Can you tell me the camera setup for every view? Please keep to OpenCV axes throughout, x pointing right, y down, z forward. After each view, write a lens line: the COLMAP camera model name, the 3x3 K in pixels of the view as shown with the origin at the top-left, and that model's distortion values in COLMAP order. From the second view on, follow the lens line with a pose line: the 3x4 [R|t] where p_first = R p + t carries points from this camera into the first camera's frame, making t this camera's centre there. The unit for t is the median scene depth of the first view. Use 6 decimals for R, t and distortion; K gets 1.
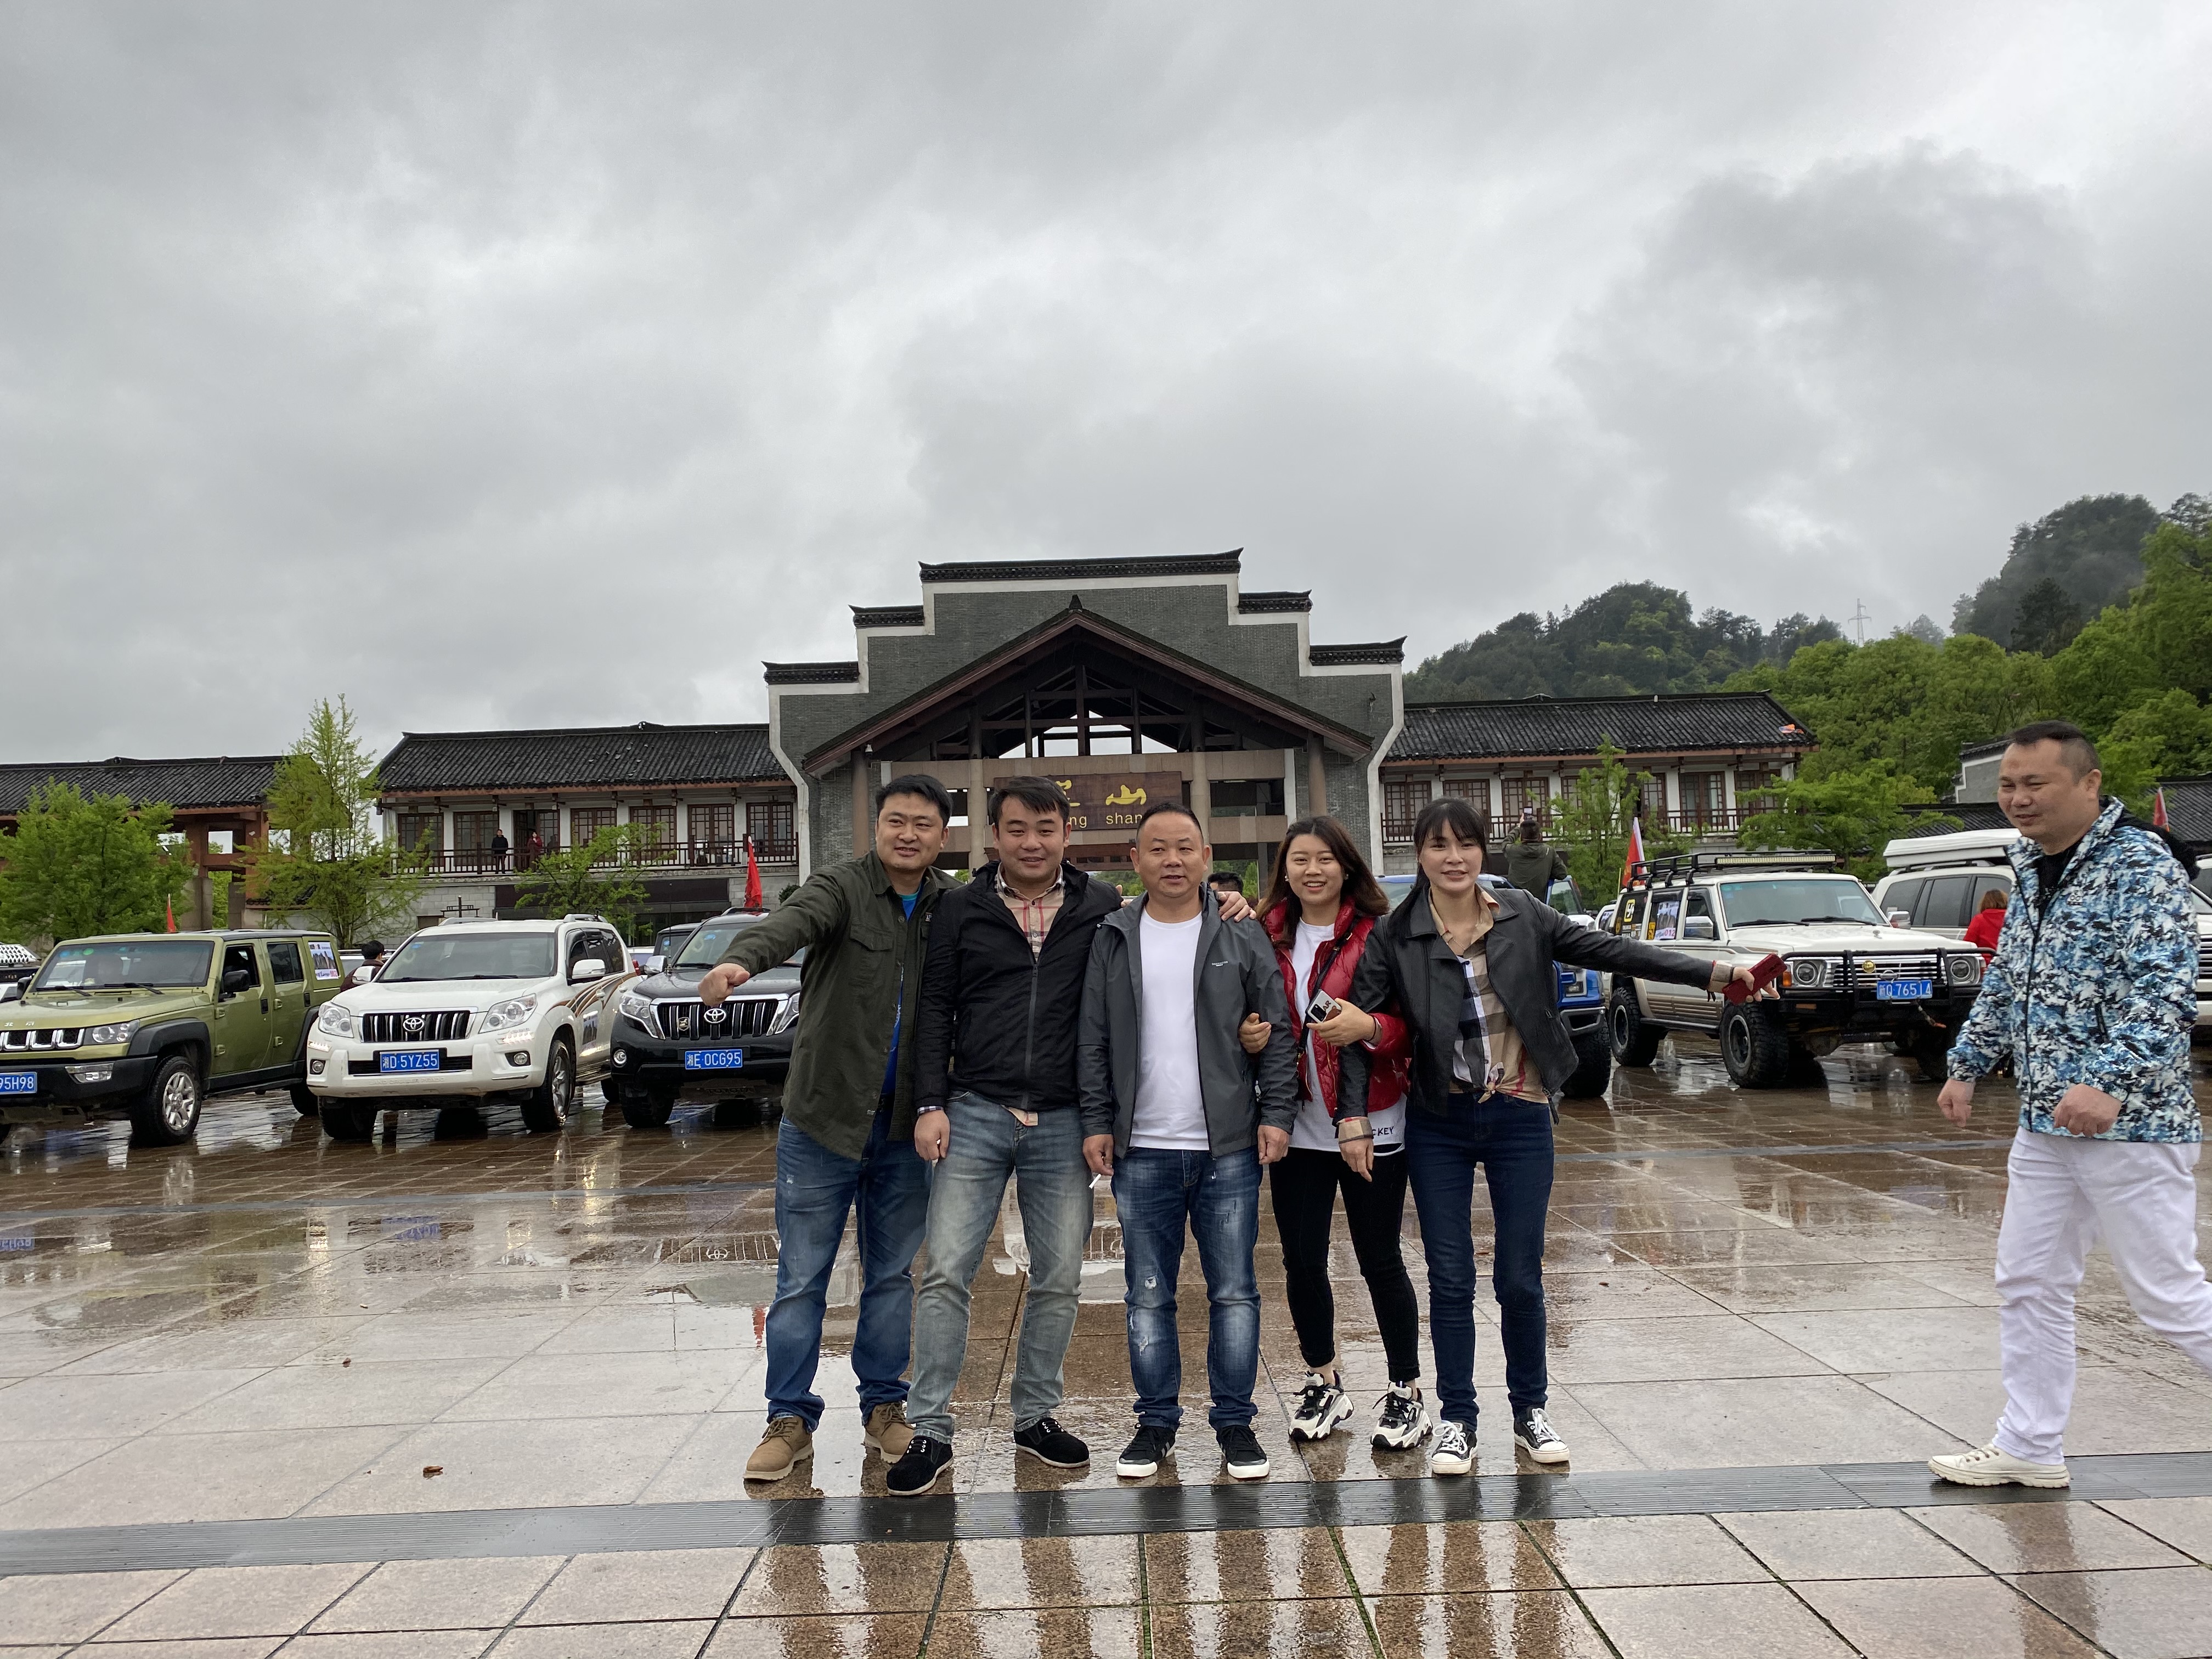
lens RADIAL K [[1670.5, 0, 1103.6], [0, 1670.5, 814.7], [0, 0, 1]] dist [0.033485, -0.036911]
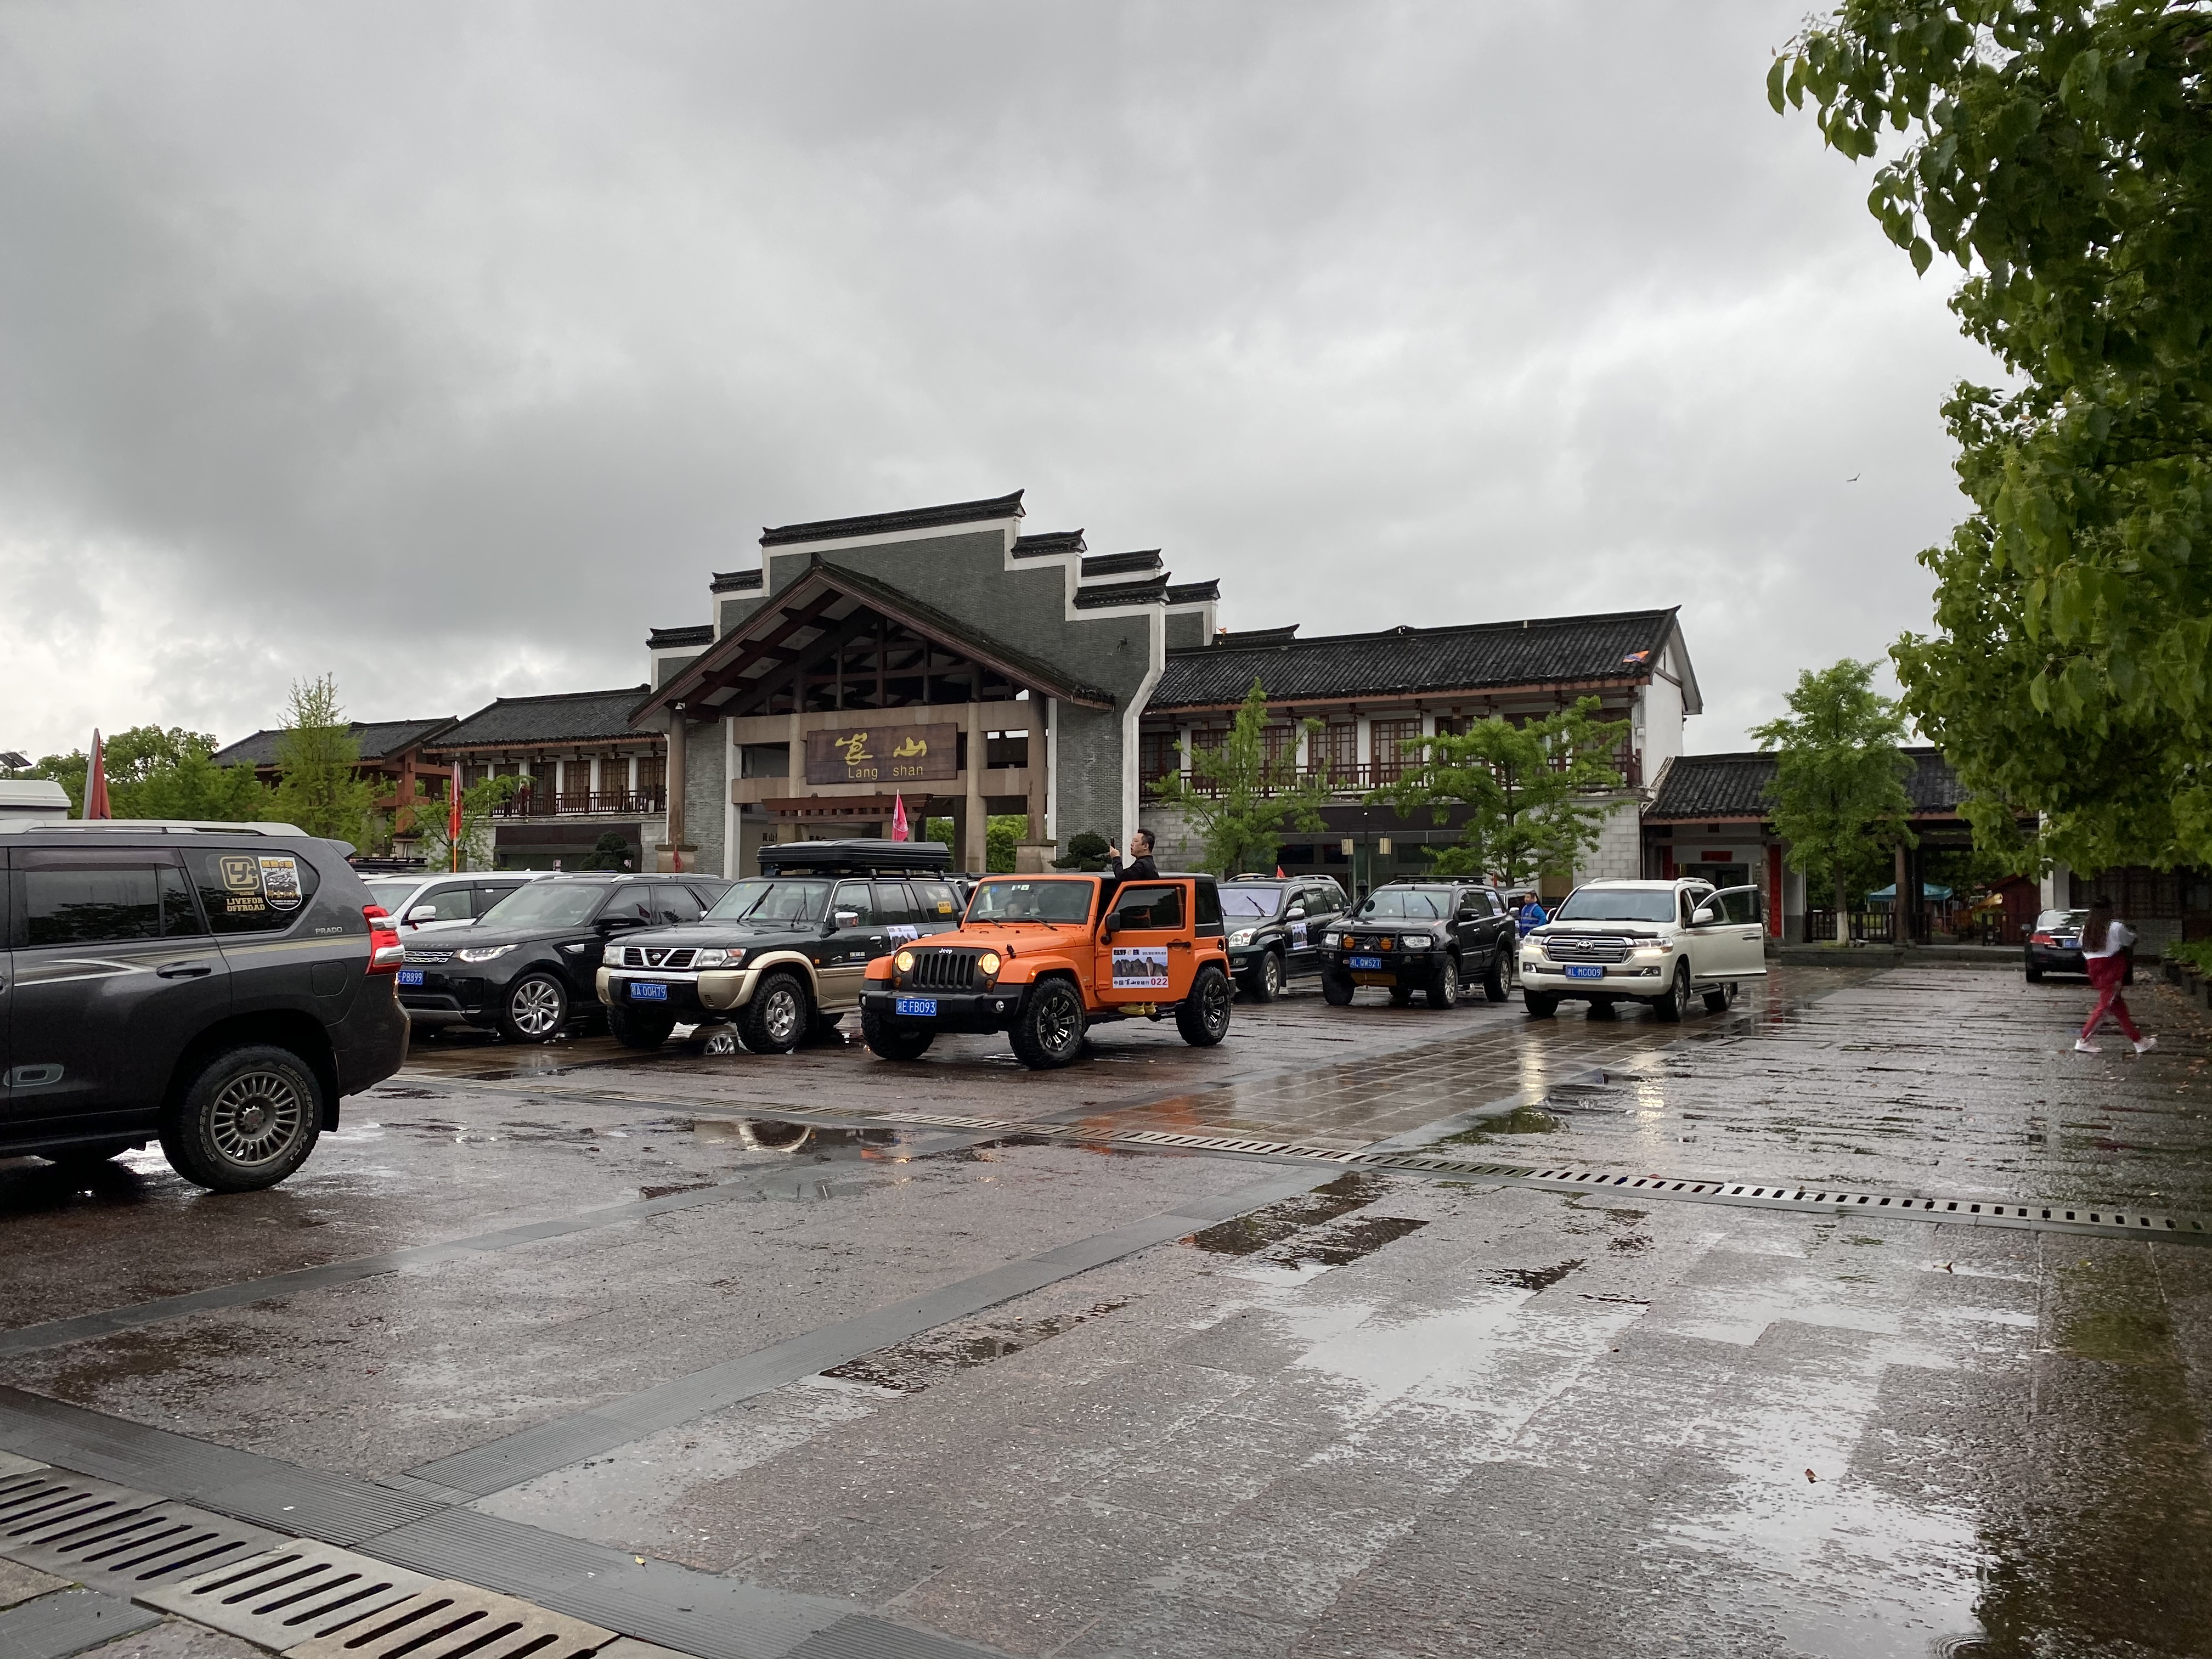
lens RADIAL K [[1670.5, 0, 1078.3], [0, 1670.5, 813.7], [0, 0, 1]] dist [0.033485, -0.036911]
pose [[0.864879, 0.011914, -0.501839, 0.597905], [0.007924, 0.999270, 0.037380, -0.008204], [0.501918, -0.036306, 0.864153, 0.175566]]
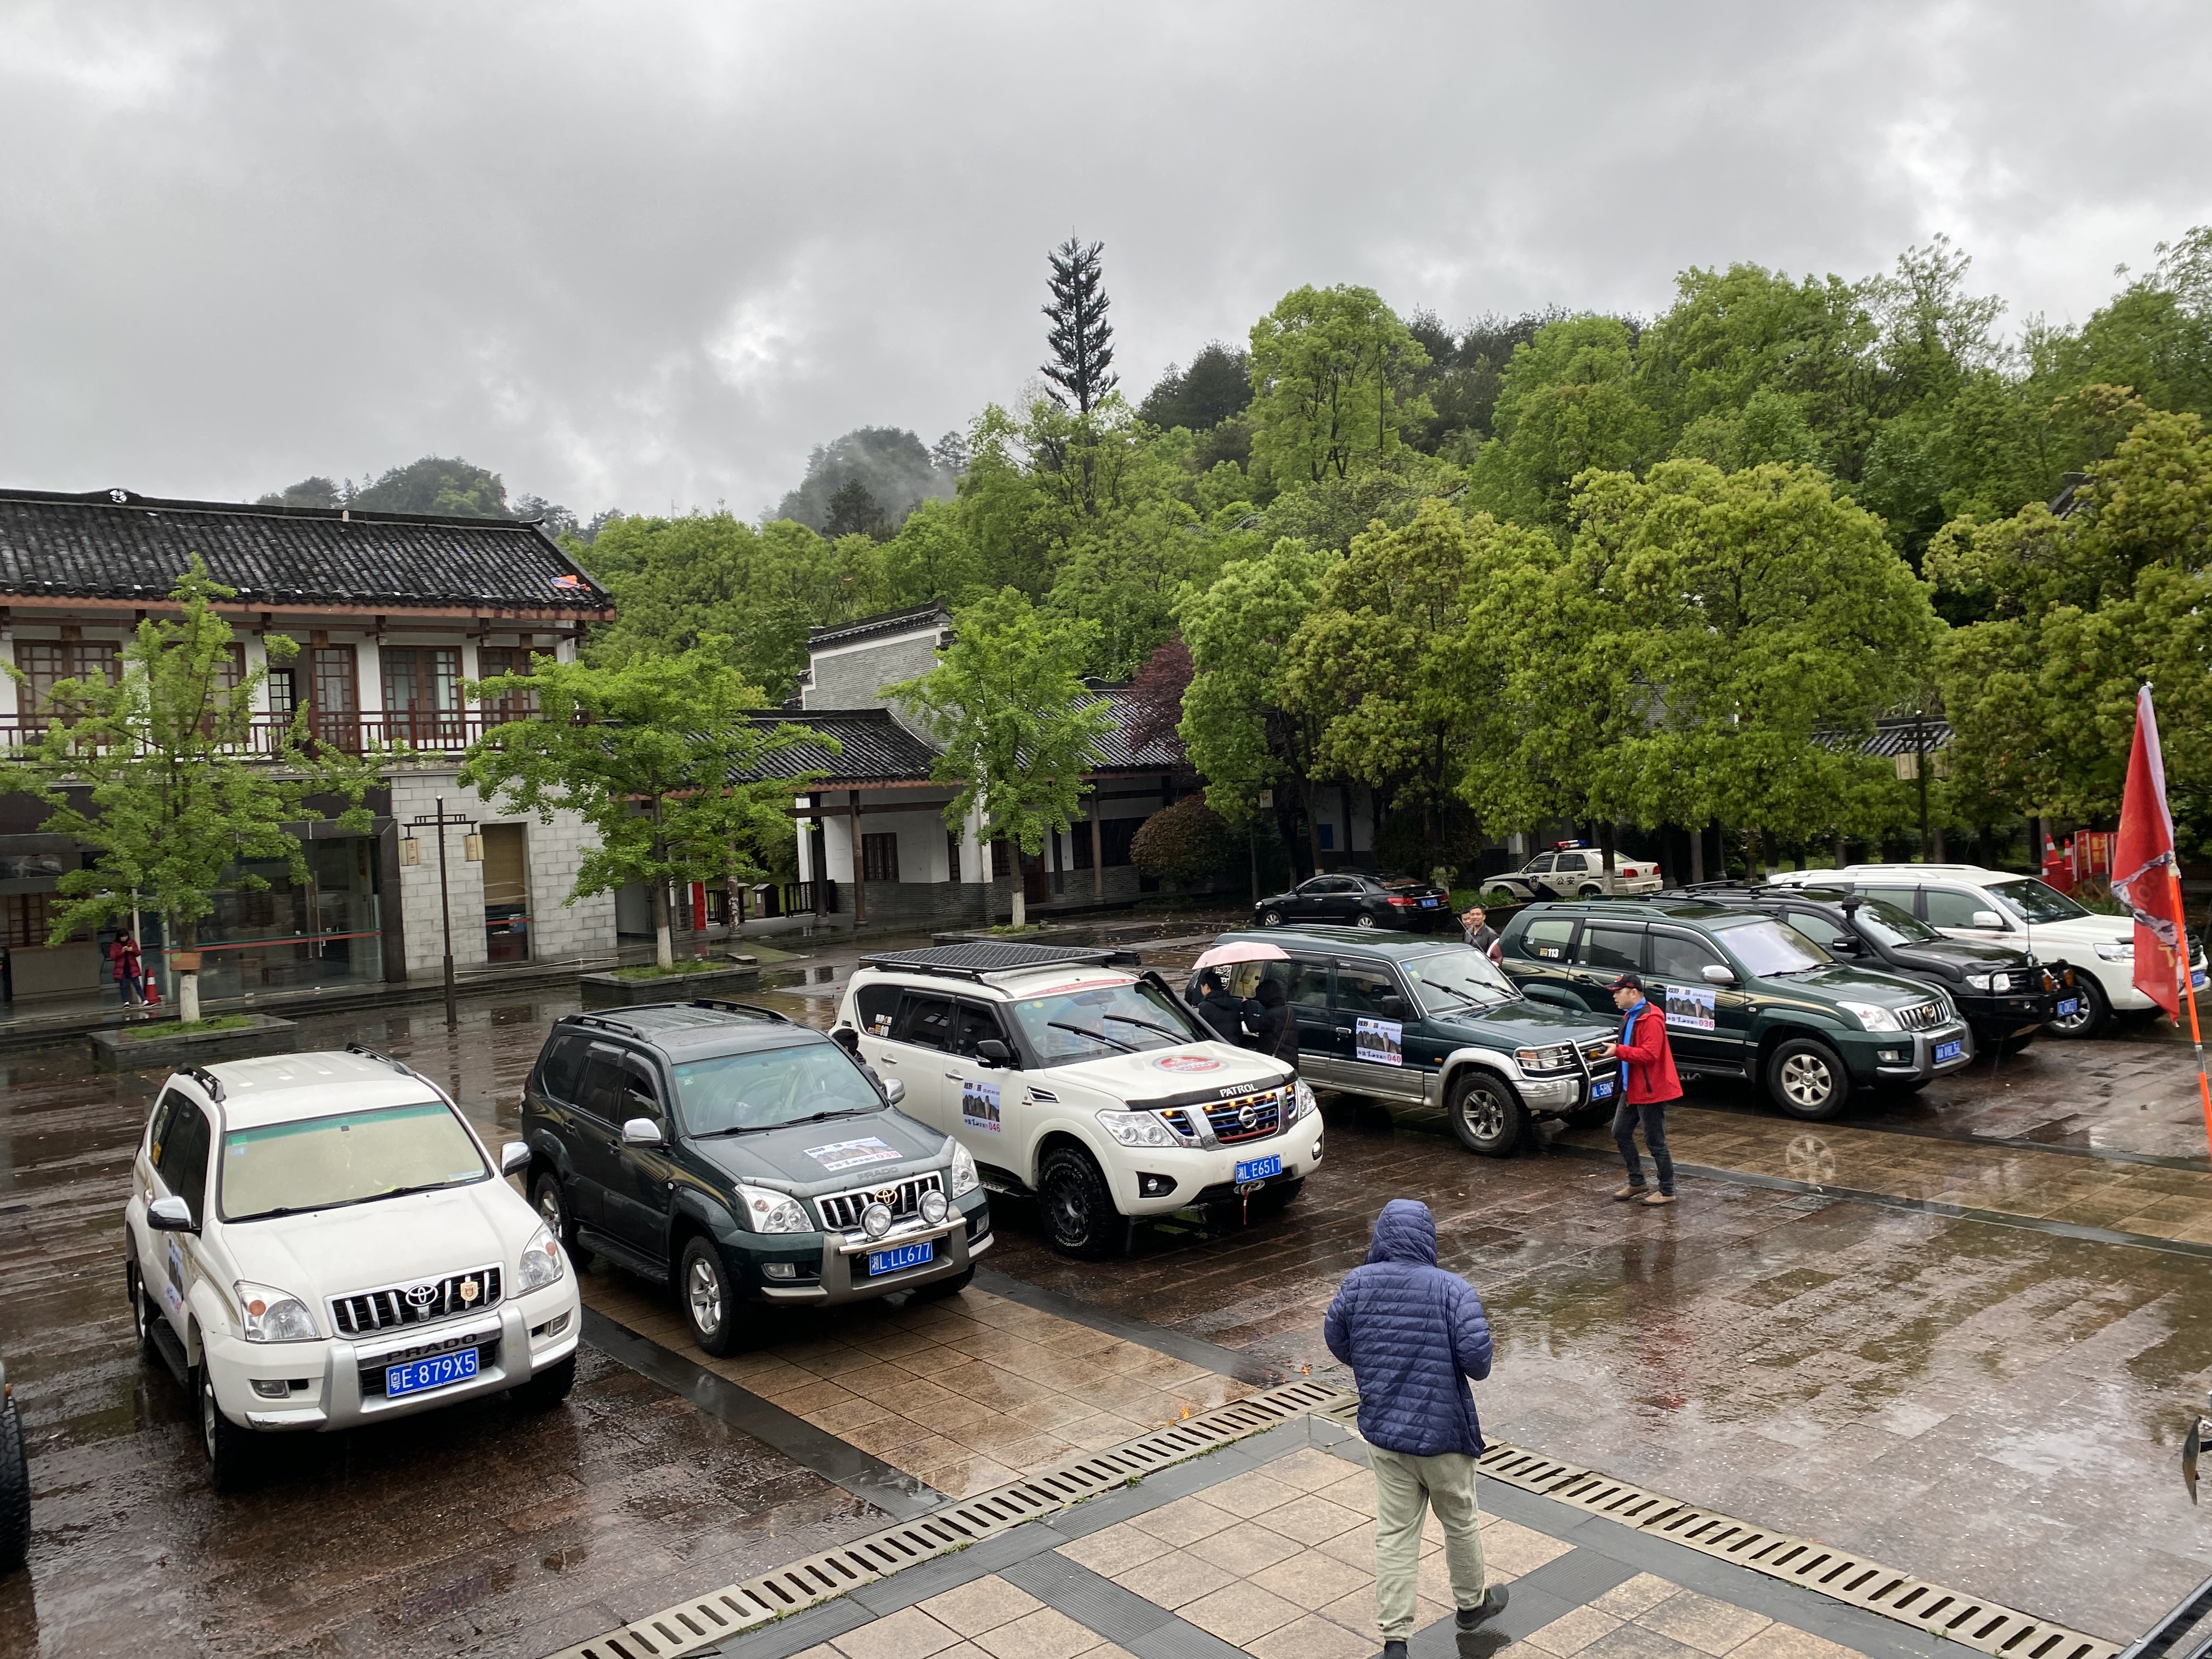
lens RADIAL K [[1670.5, 0, 1112.2], [0, 1670.5, 800.3], [0, 0, 1]] dist [0.033485, -0.036911]
pose [[0.777249, -0.011182, 0.629093, 0.181378], [-0.022531, 0.998706, 0.045589, -0.004163], [-0.628789, -0.049608, 0.775992, 0.408323]]
